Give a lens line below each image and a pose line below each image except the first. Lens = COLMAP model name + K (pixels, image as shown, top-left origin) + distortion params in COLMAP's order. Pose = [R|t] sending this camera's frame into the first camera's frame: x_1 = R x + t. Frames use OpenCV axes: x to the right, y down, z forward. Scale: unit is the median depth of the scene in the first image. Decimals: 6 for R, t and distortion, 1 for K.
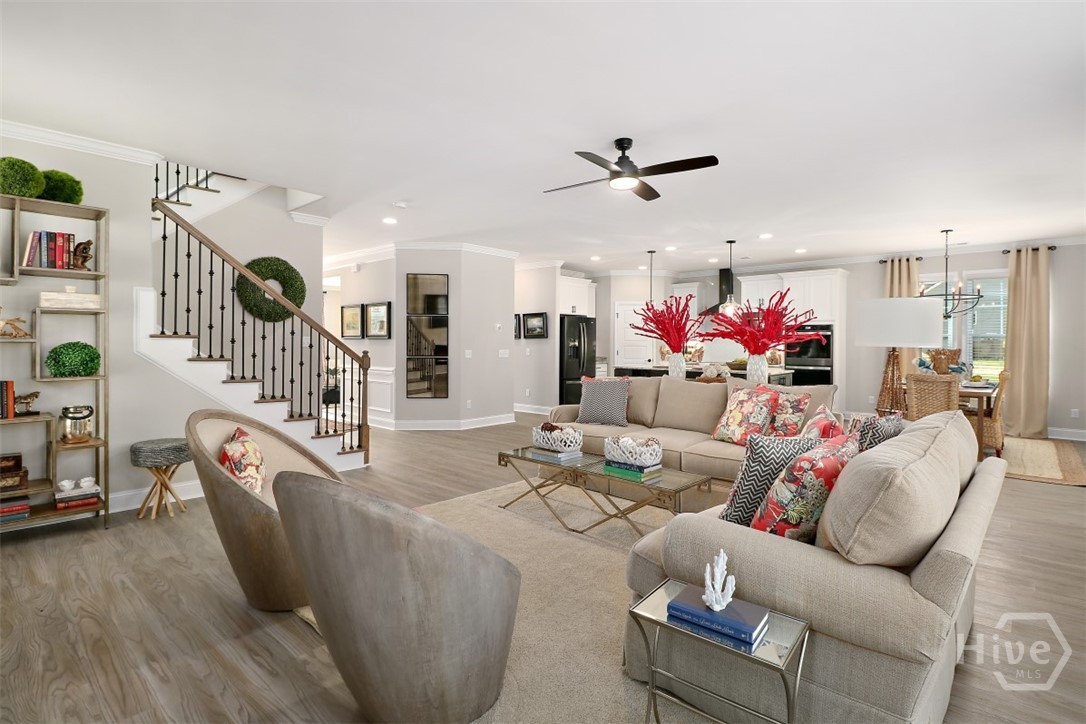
lens RADIAL K [[534.2, 0, 542.5], [0, 534.2, 343.9], [0, 0, 1]] dist [0.001529, 0.000182]
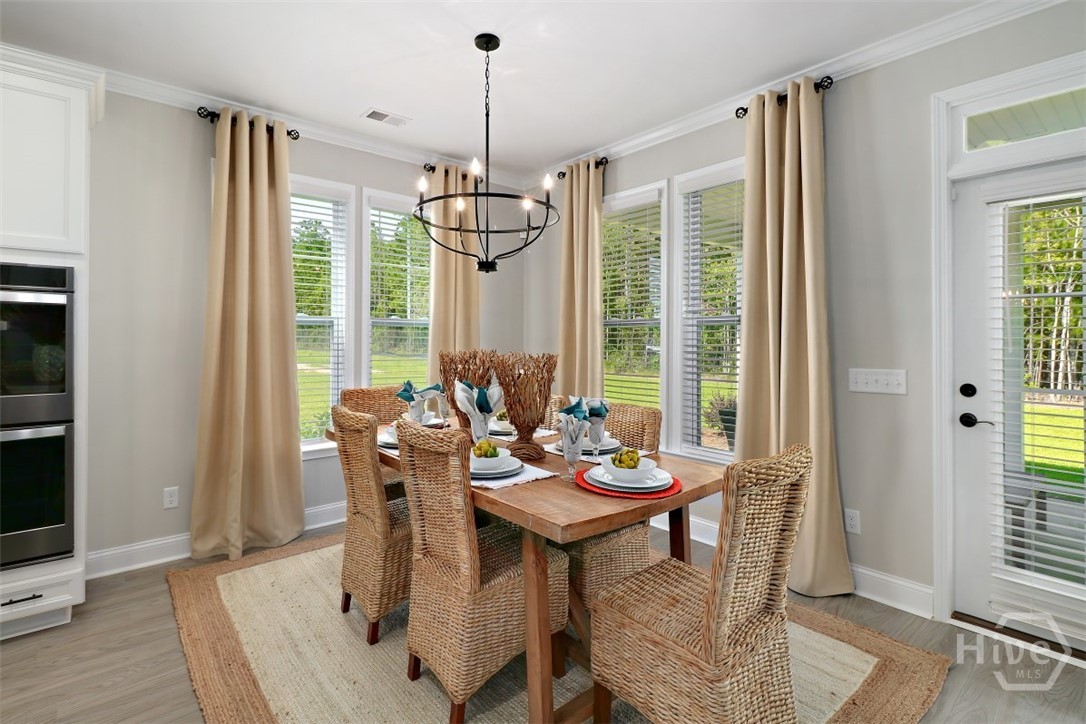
lens RADIAL K [[522.1, 0, 538.5], [0, 522.1, 333.1], [0, 0, 1]] dist [0.000646, 0.000322]
pose [[0.139620, -0.003480, 0.990199, 0.320216], [0.001909, 0.999993, 0.003245, -0.003494], [-0.990203, 0.001437, 0.139625, 0.748161]]
